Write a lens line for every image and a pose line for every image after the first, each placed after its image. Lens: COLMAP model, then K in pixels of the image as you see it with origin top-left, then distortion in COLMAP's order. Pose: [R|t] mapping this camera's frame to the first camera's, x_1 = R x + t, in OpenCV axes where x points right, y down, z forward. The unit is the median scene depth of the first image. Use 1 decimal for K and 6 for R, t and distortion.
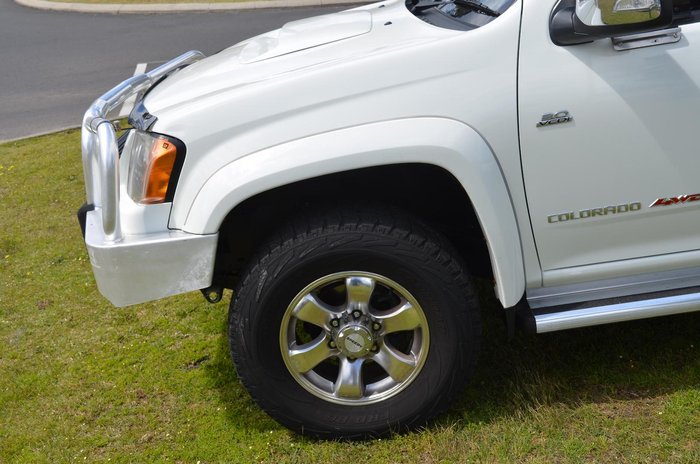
lens RADIAL K [[847.9, 0, 350.0], [0, 847.9, 232.0], [0, 0, 1]] dist [-0.035983, -0.009467]
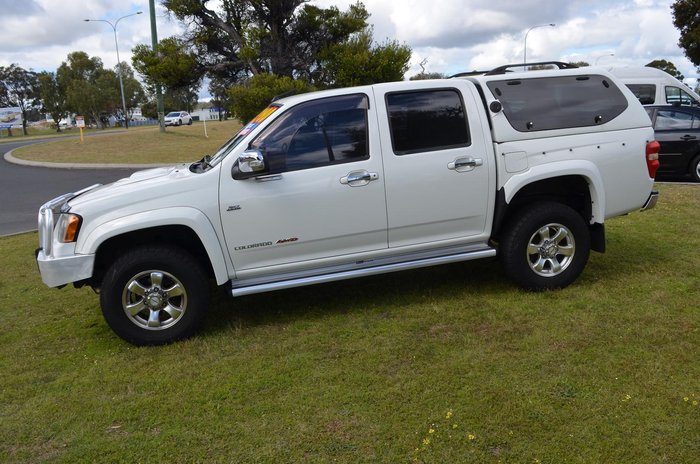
lens RADIAL K [[555.3, 0, 350.0], [0, 555.3, 232.0], [0, 0, 1]] dist [-0.073899, 0.000597]
pose [[0.979437, 0.003108, 0.201726, 0.229572], [0.027082, 0.988807, -0.146723, 0.178493], [-0.199924, 0.149169, 0.968390, -0.629155]]
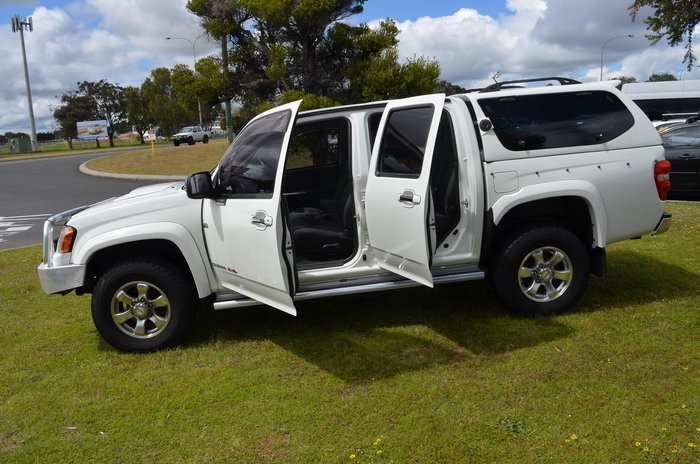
lens RADIAL K [[555.3, 0, 350.0], [0, 555.3, 232.0], [0, 0, 1]] dist [-0.073899, 0.000597]
pose [[0.997214, 0.030499, 0.068079, 0.503682], [-0.018538, 0.985293, -0.169864, 0.163861], [-0.072259, 0.168128, 0.983113, -0.674589]]
